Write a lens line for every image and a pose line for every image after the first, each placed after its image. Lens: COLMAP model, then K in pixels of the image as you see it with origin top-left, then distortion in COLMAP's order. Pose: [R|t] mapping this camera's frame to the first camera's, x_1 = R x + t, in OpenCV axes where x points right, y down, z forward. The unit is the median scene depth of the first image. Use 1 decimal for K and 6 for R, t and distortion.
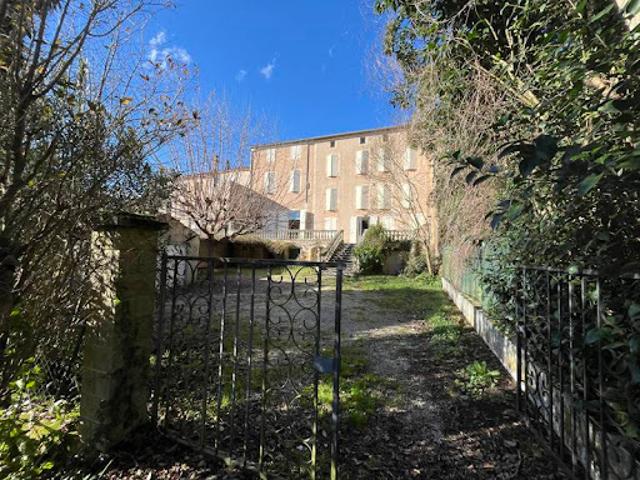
lens RADIAL K [[252.3, 0, 320.0], [0, 252.3, 240.0], [0, 0, 1]] dist [0.000401, 0.000006]
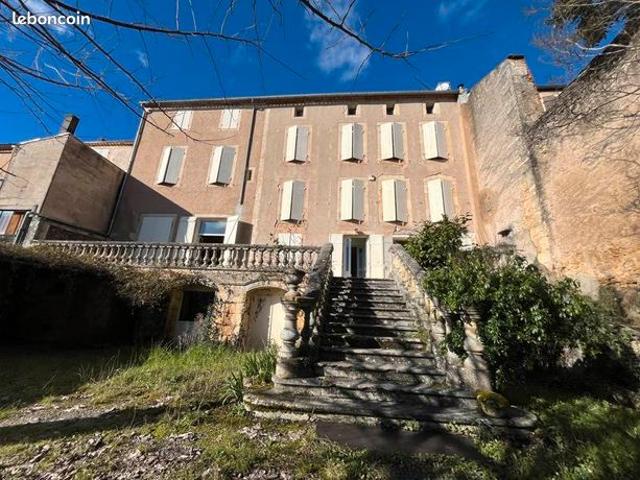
lens RADIAL K [[252.3, 0, 320.0], [0, 252.3, 240.0], [0, 0, 1]] dist [0.000401, 0.000006]
pose [[0.961892, 0.088418, 0.258738, -0.026561], [-0.026881, 0.972269, -0.232315, 0.036831], [-0.272104, 0.216506, 0.937595, 0.509681]]
